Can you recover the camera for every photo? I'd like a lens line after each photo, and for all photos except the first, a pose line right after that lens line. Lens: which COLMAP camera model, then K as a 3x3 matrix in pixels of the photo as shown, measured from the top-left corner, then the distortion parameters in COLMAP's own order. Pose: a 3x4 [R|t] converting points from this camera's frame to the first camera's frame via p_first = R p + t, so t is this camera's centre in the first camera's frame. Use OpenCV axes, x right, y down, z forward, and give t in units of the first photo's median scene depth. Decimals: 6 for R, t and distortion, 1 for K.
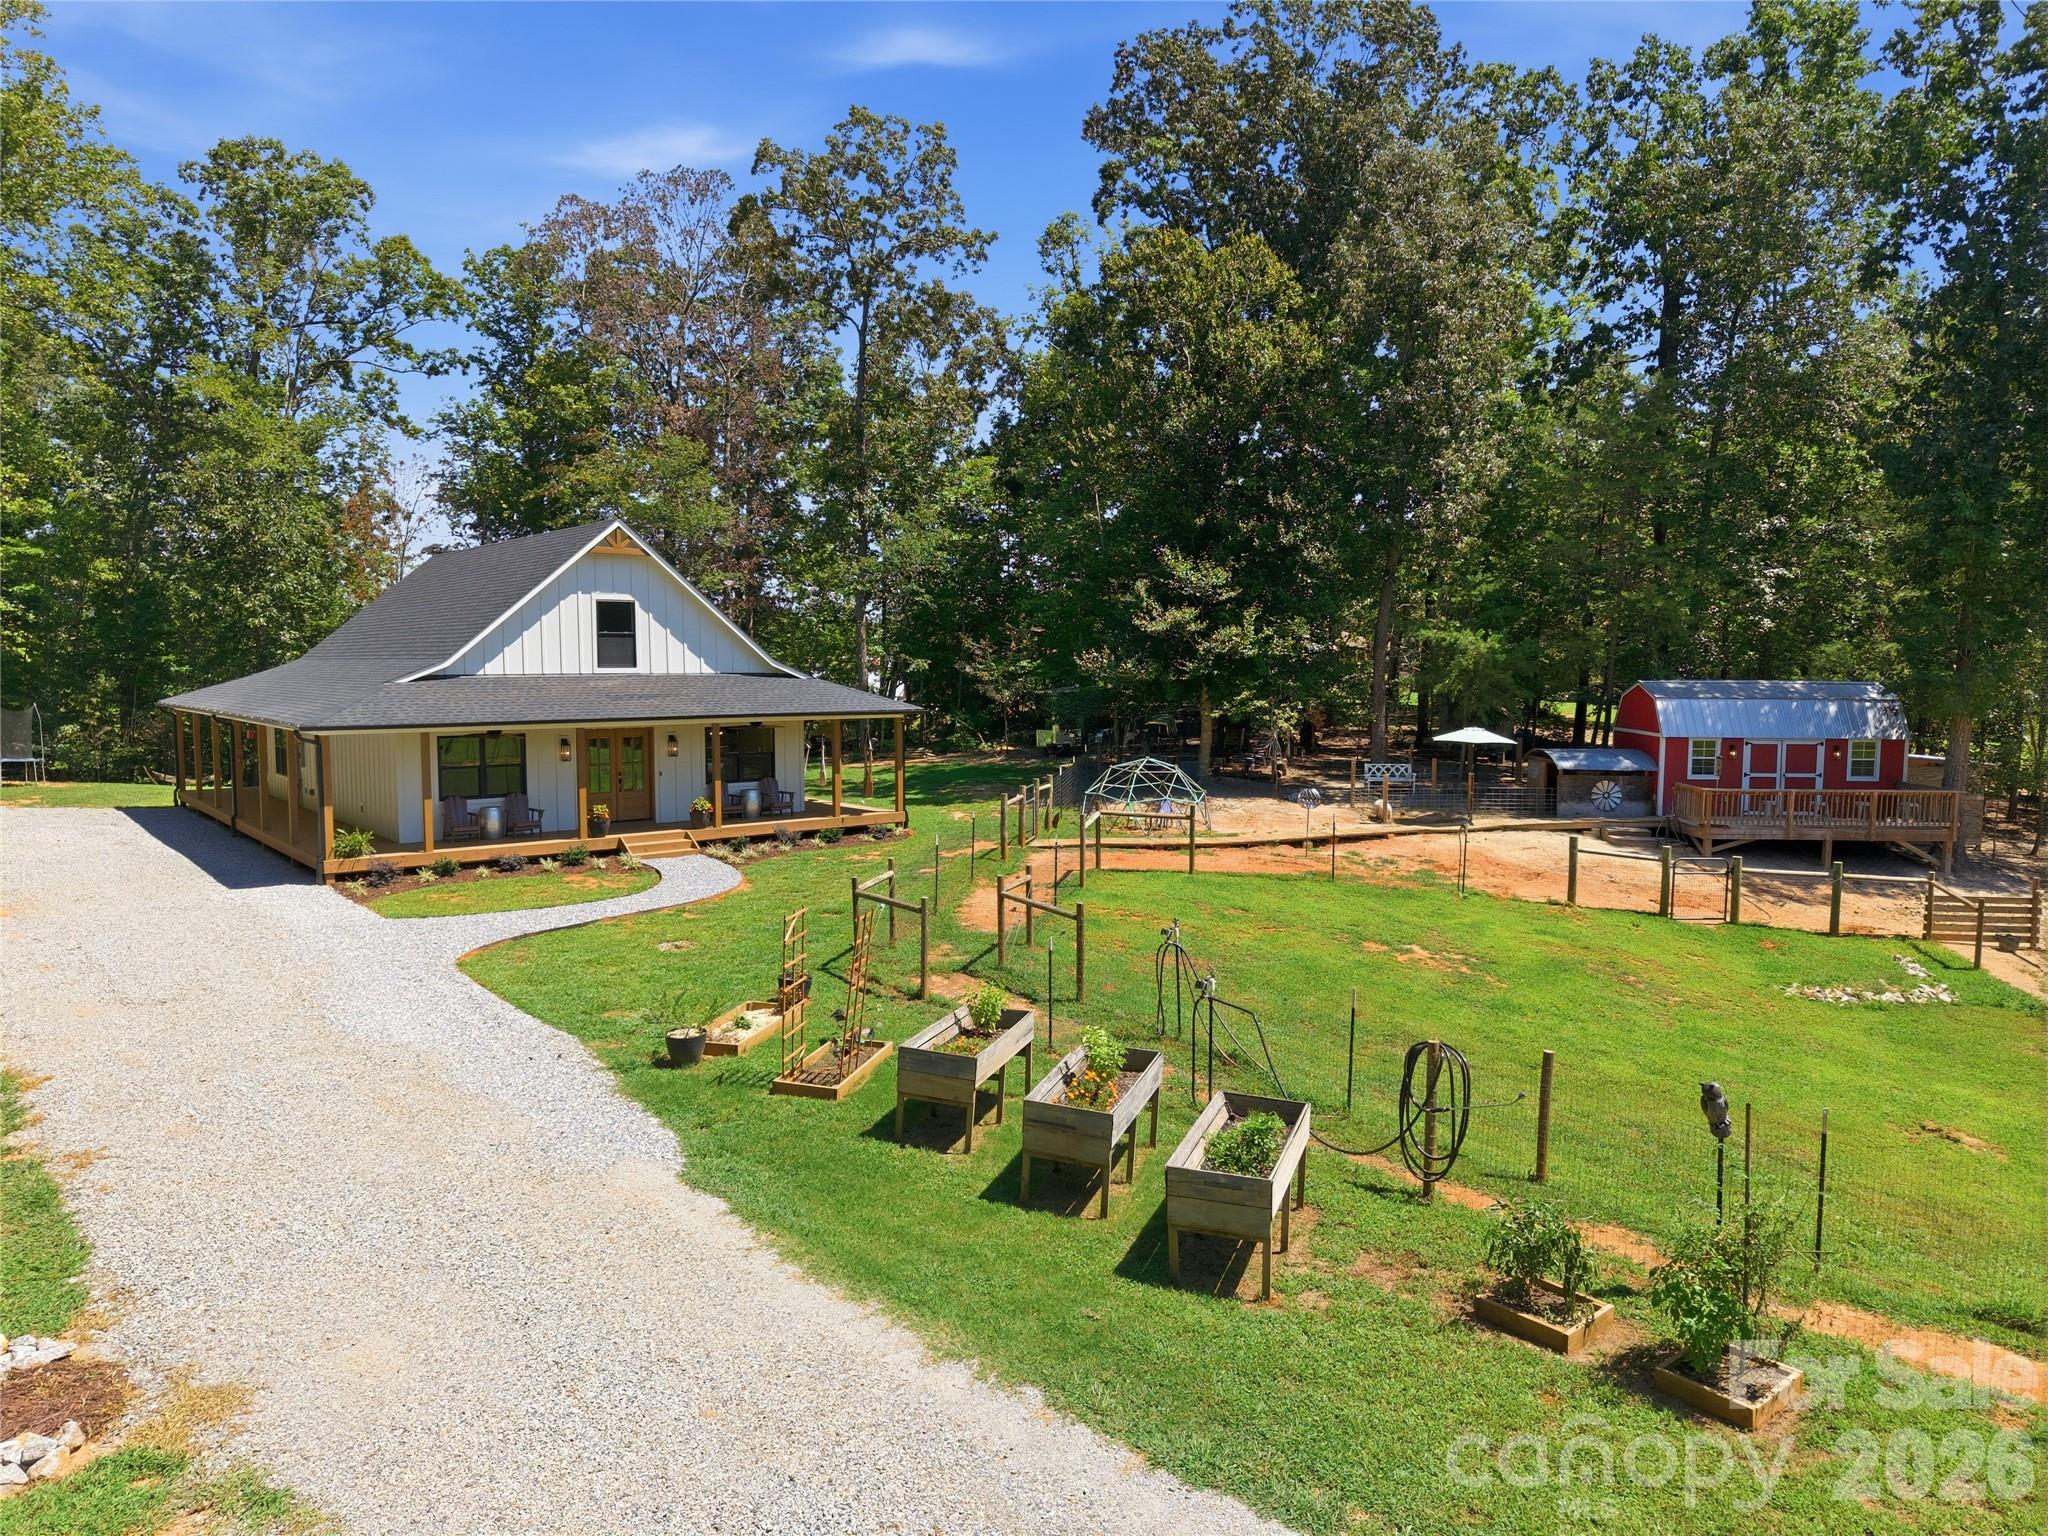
lens RADIAL K [[1415.7, 0, 1034.7], [0, 1415.7, 763.5], [0, 0, 1]] dist [-0.001817, -0.000741]
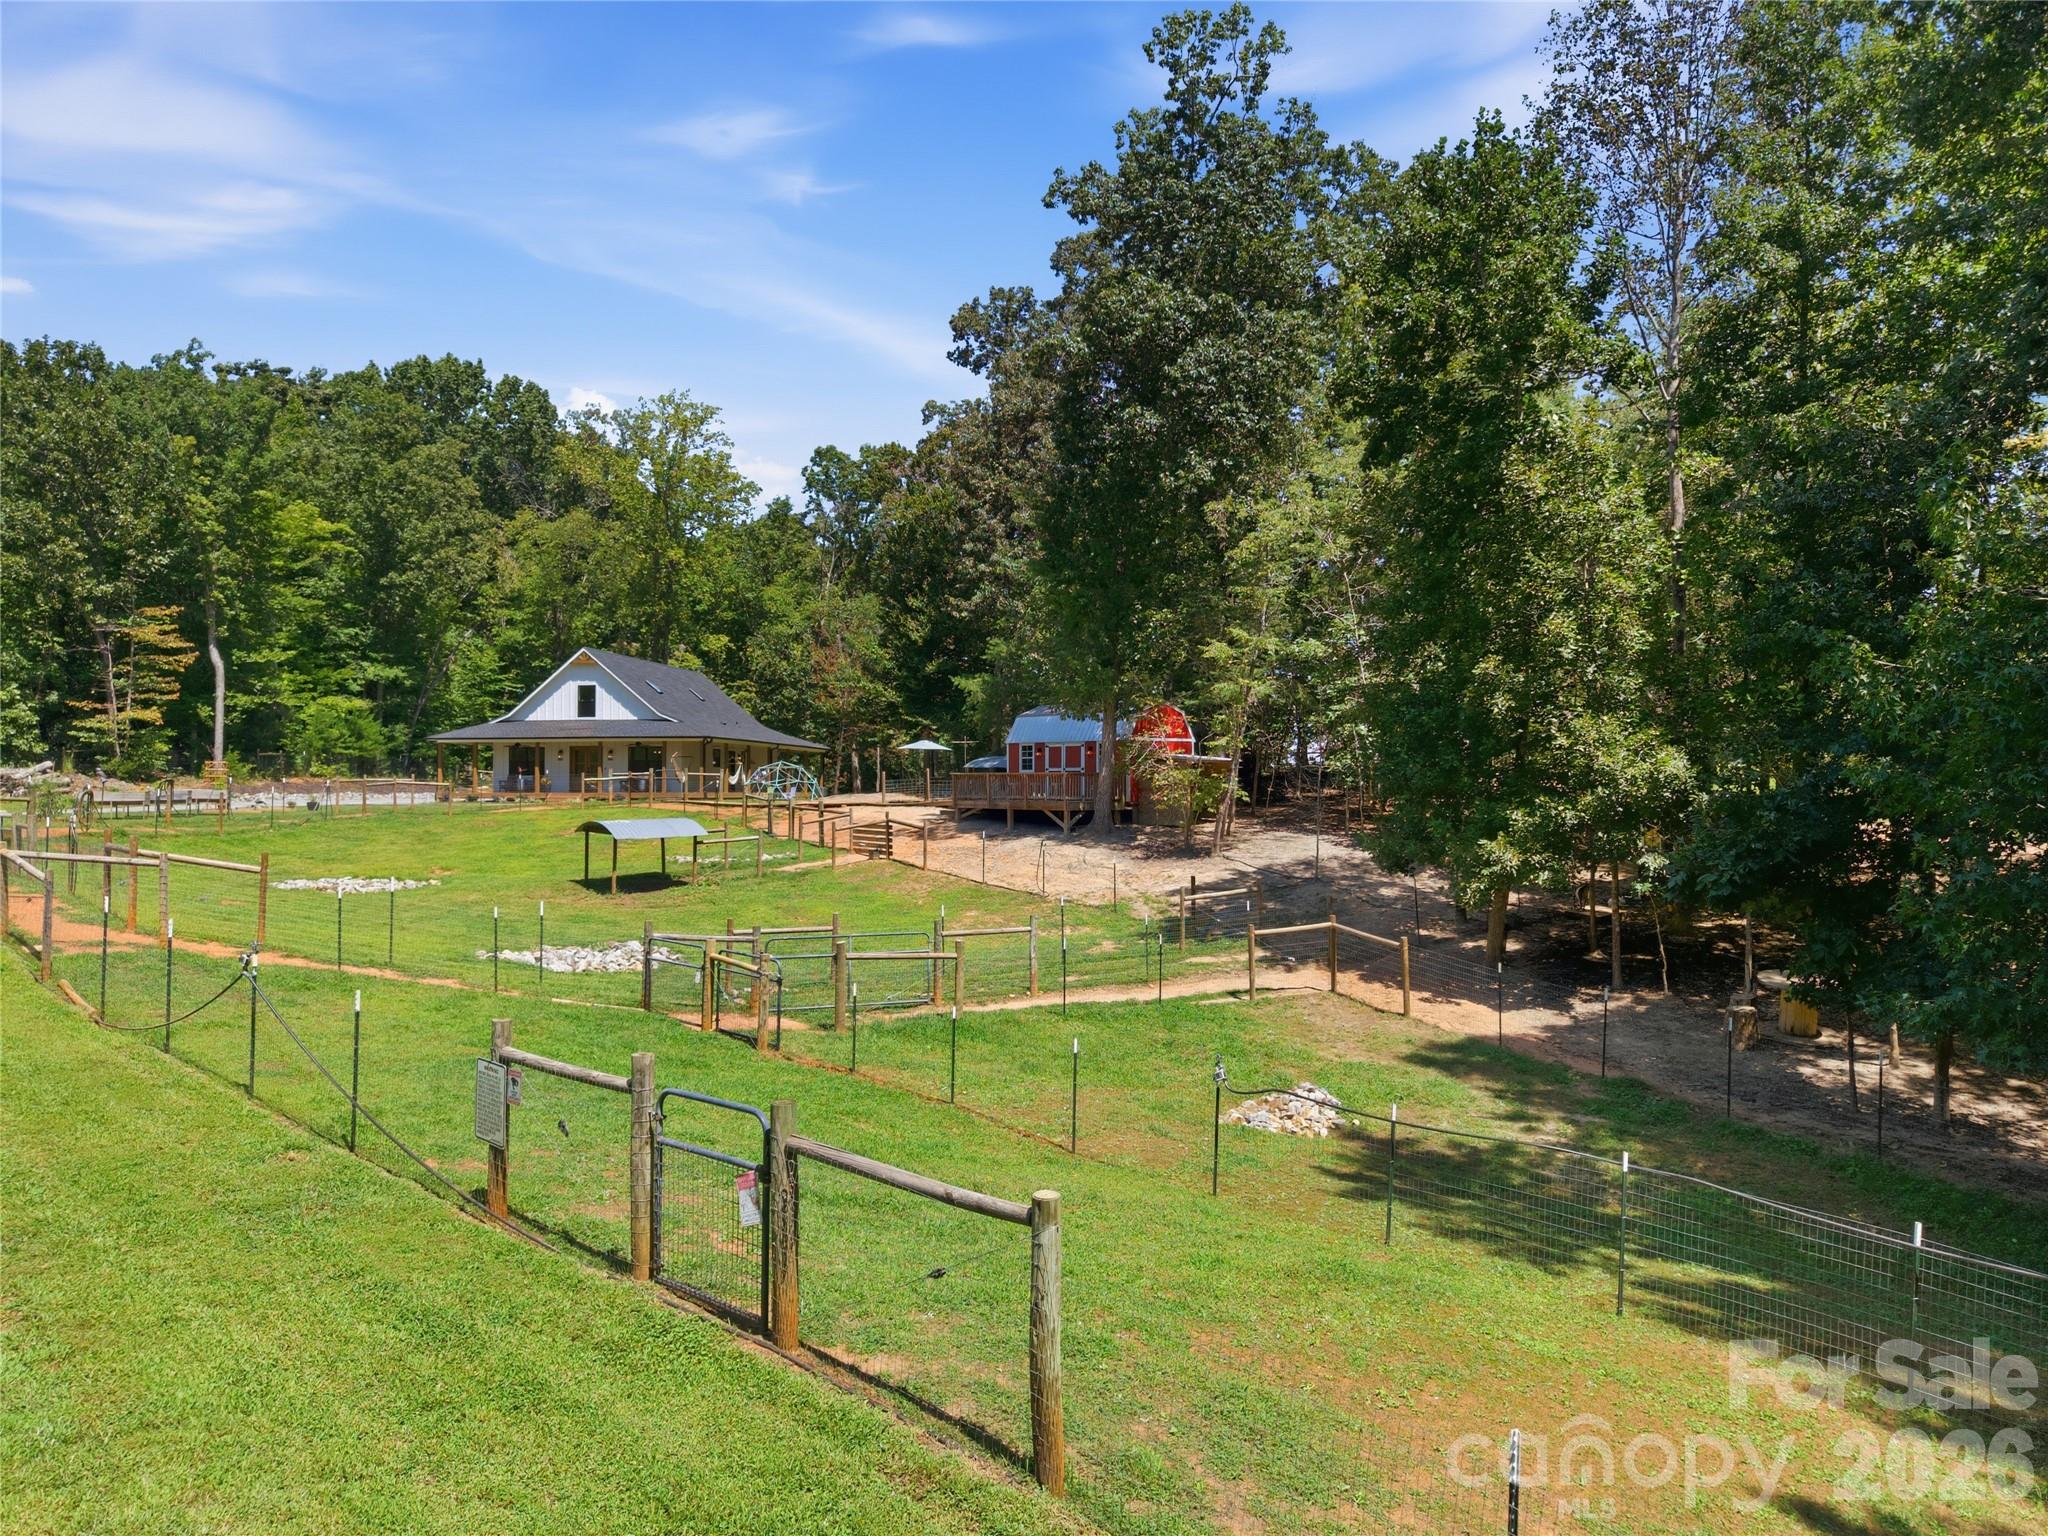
lens RADIAL K [[1389.8, 0, 1024.0], [0, 1389.8, 768.0], [0, 0, 1]] dist [0.002345, -0.000068]
pose [[0.669817, -0.011789, -0.742432, 0.977439], [-0.053310, 0.996530, -0.063920, 0.061767], [0.740610, 0.082394, 0.666865, 0.063795]]
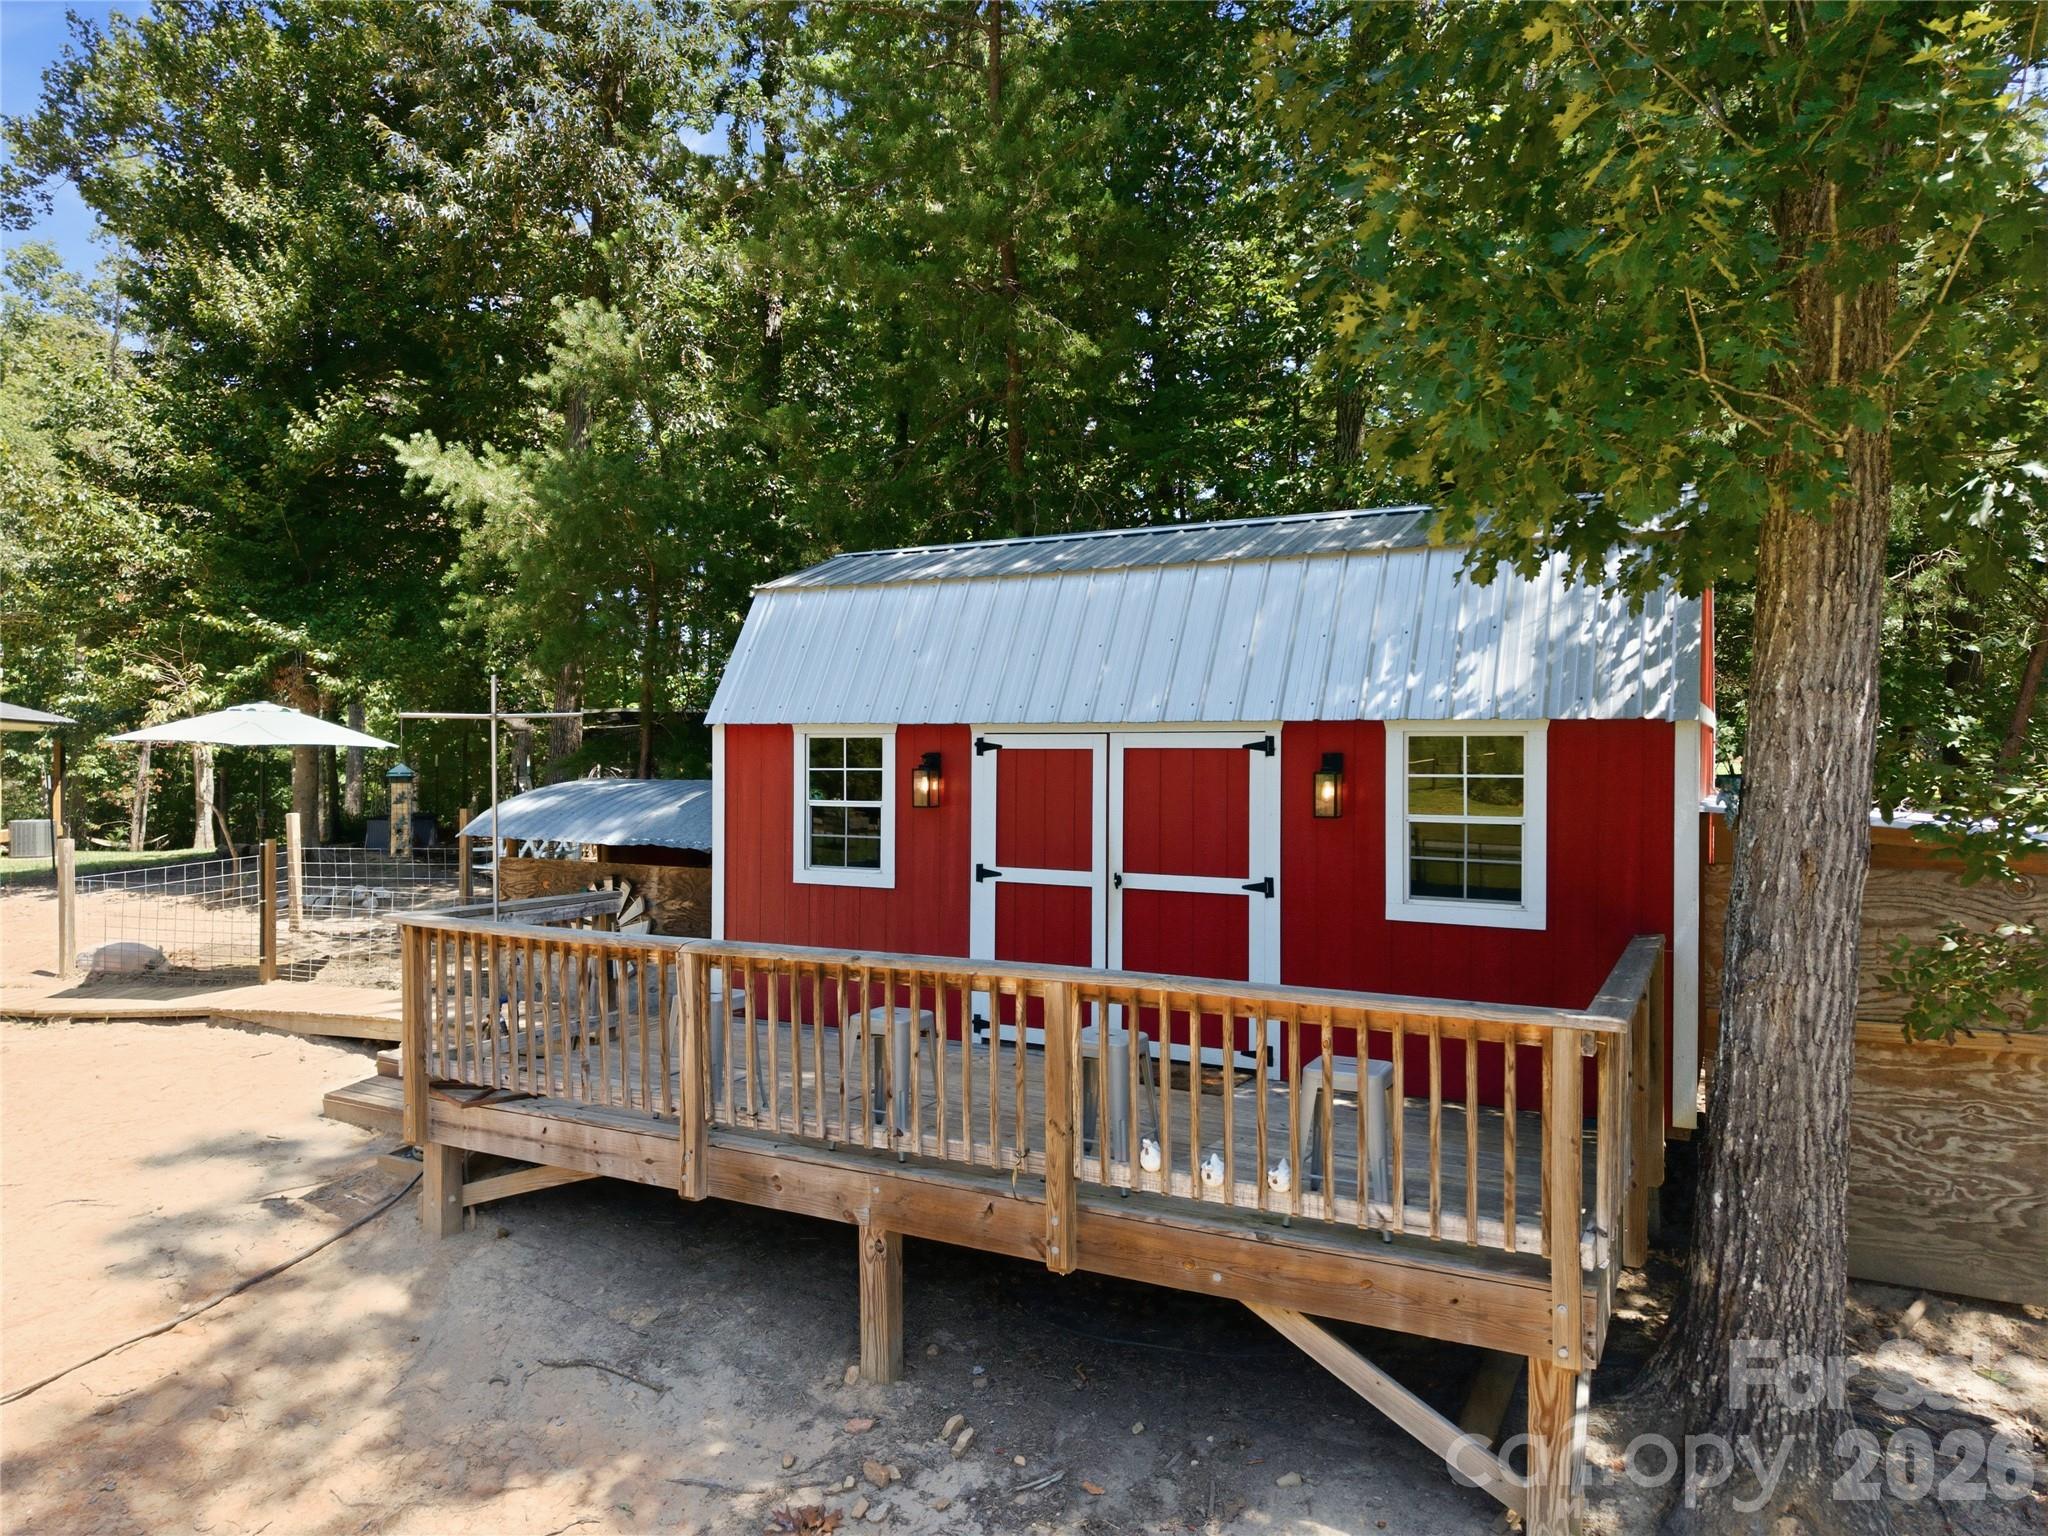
lens RADIAL K [[1415.7, 0, 1034.7], [0, 1415.7, 763.5], [0, 0, 1]] dist [-0.001817, -0.000741]
pose [[0.897773, 0.001599, -0.440455, 0.409571], [-0.034075, 0.997249, -0.065834, 0.003095], [0.439138, 0.074113, 0.895357, 0.518968]]
